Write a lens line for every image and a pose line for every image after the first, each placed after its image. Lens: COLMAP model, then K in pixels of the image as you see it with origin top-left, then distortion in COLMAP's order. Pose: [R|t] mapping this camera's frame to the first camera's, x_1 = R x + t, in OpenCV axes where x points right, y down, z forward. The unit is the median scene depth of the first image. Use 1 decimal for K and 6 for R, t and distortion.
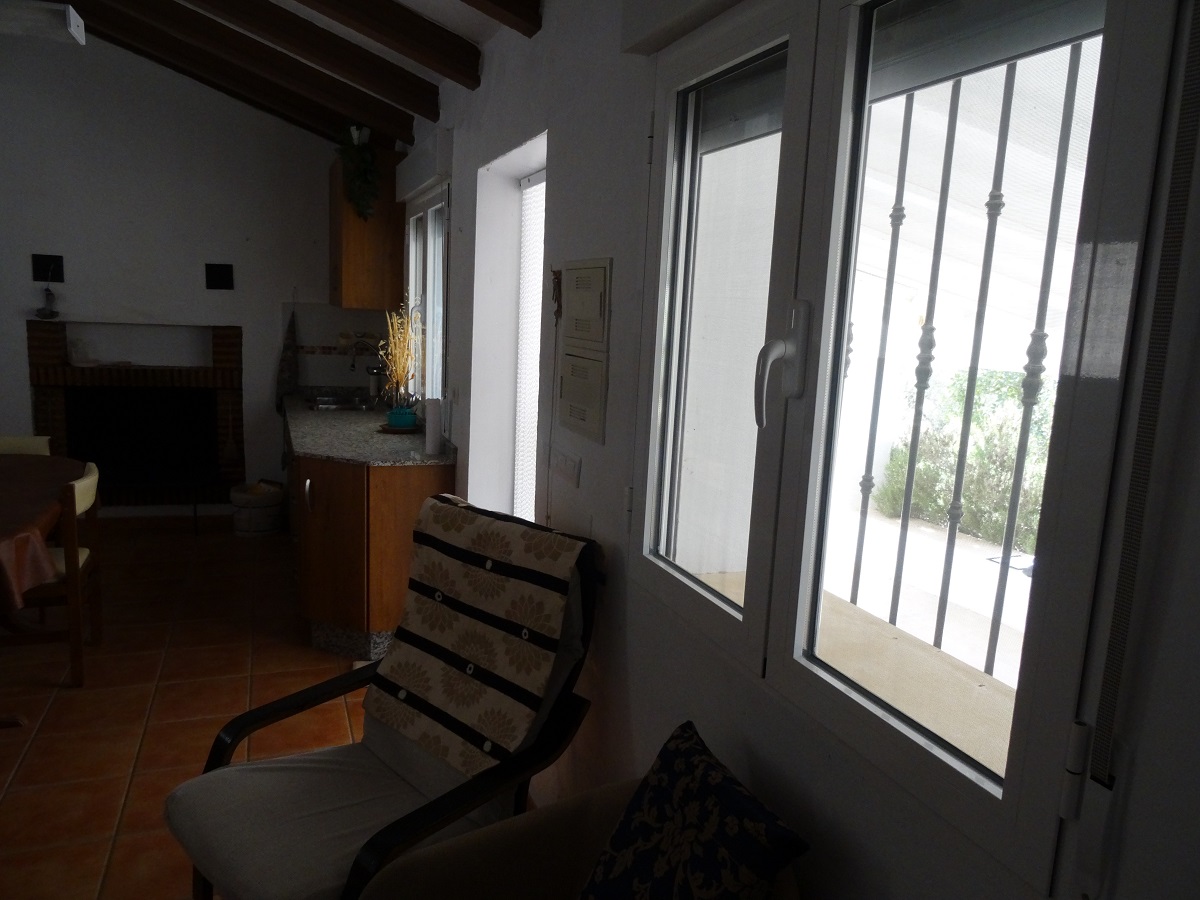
lens RADIAL K [[855.9, 0, 601.1], [0, 855.9, 451.5], [0, 0, 1]] dist [-0.000562, -0.005622]
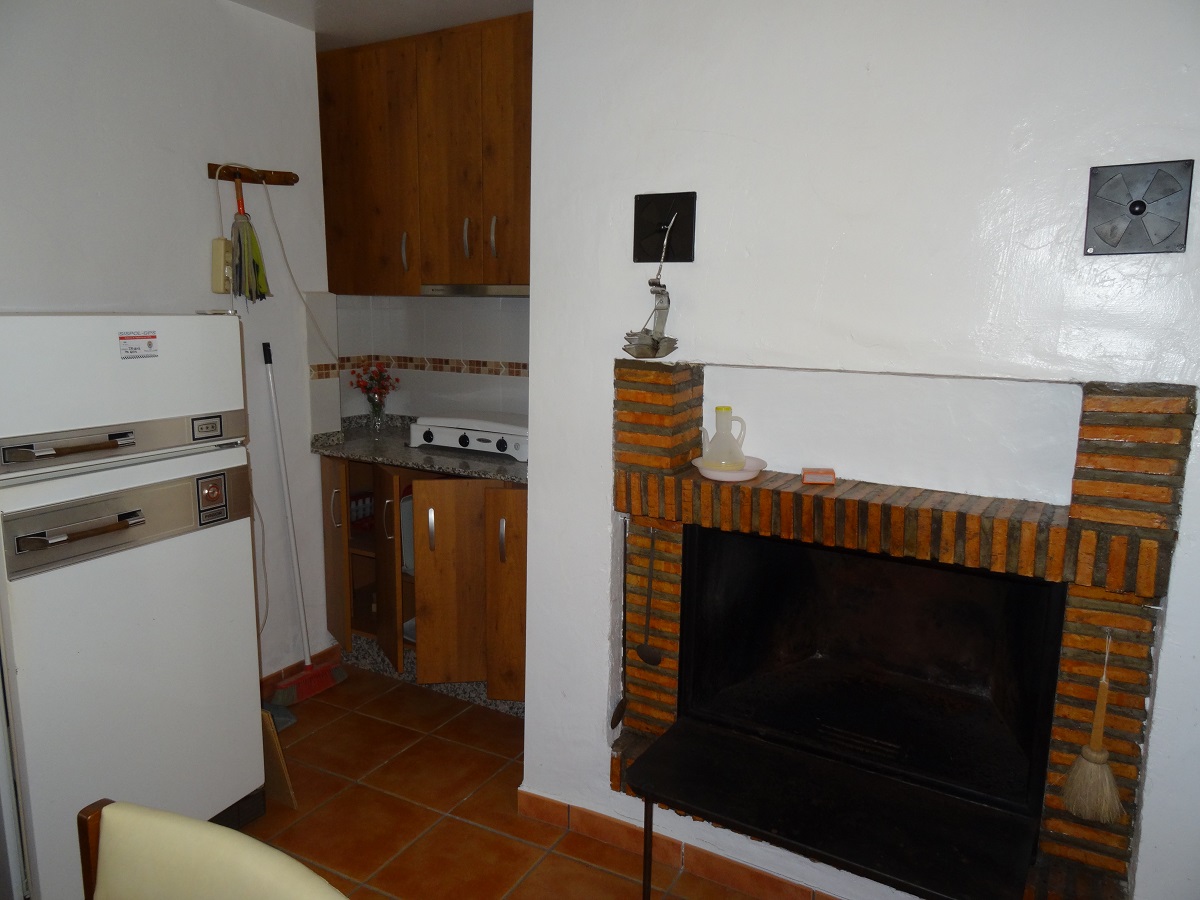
lens RADIAL K [[855.9, 0, 600.2], [0, 855.9, 449.2], [0, 0, 1]] dist [-0.000562, -0.005622]
pose [[0.657972, 0.089170, -0.747744, -0.462747], [-0.108149, 0.993860, 0.023356, -0.152287], [0.745236, 0.065500, 0.663576, 0.919974]]
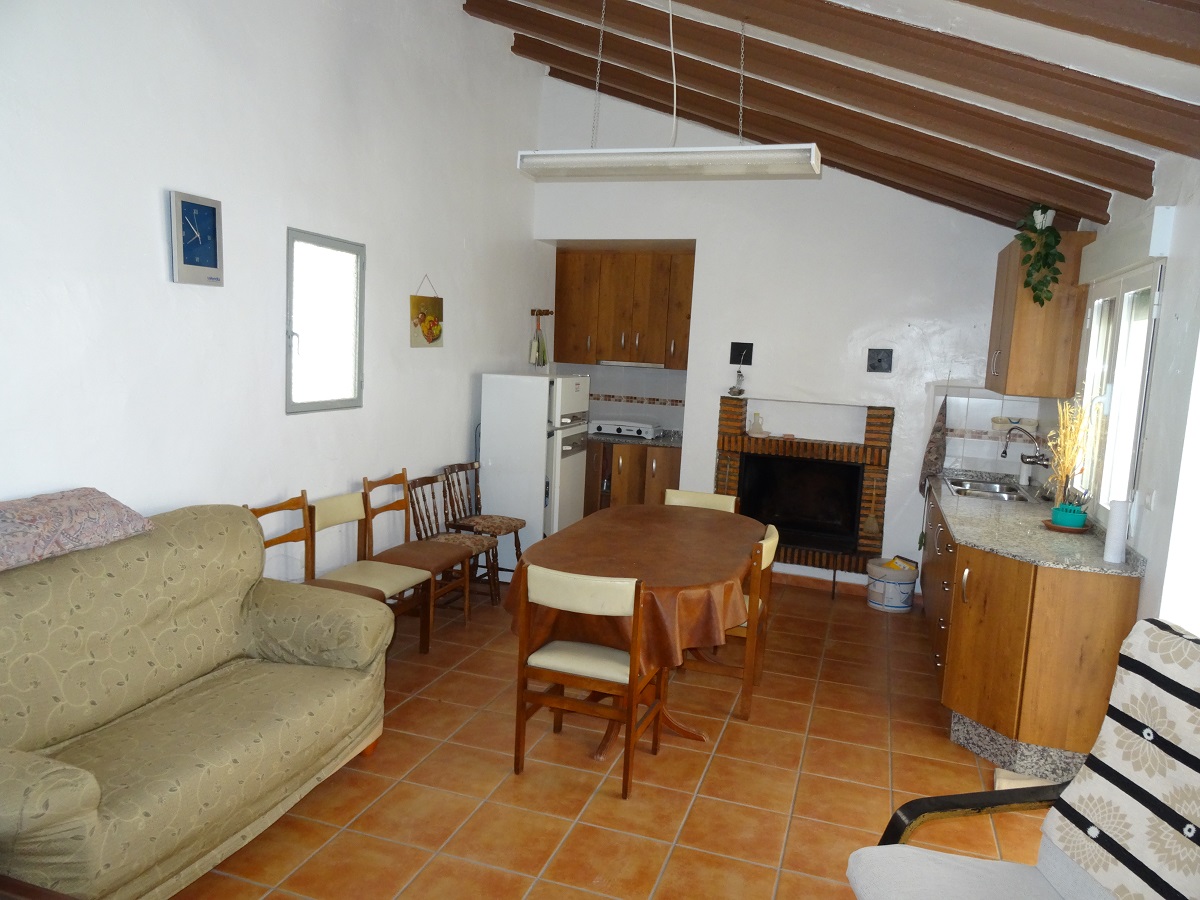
lens RADIAL K [[855.9, 0, 598.8], [0, 855.9, 450.0], [0, 0, 1]] dist [-0.000562, -0.005622]
pose [[0.774383, 0.068731, -0.628973, -0.053067], [-0.121447, 0.991744, -0.041152, -0.010325], [0.620952, 0.108255, 0.776337, -0.043901]]
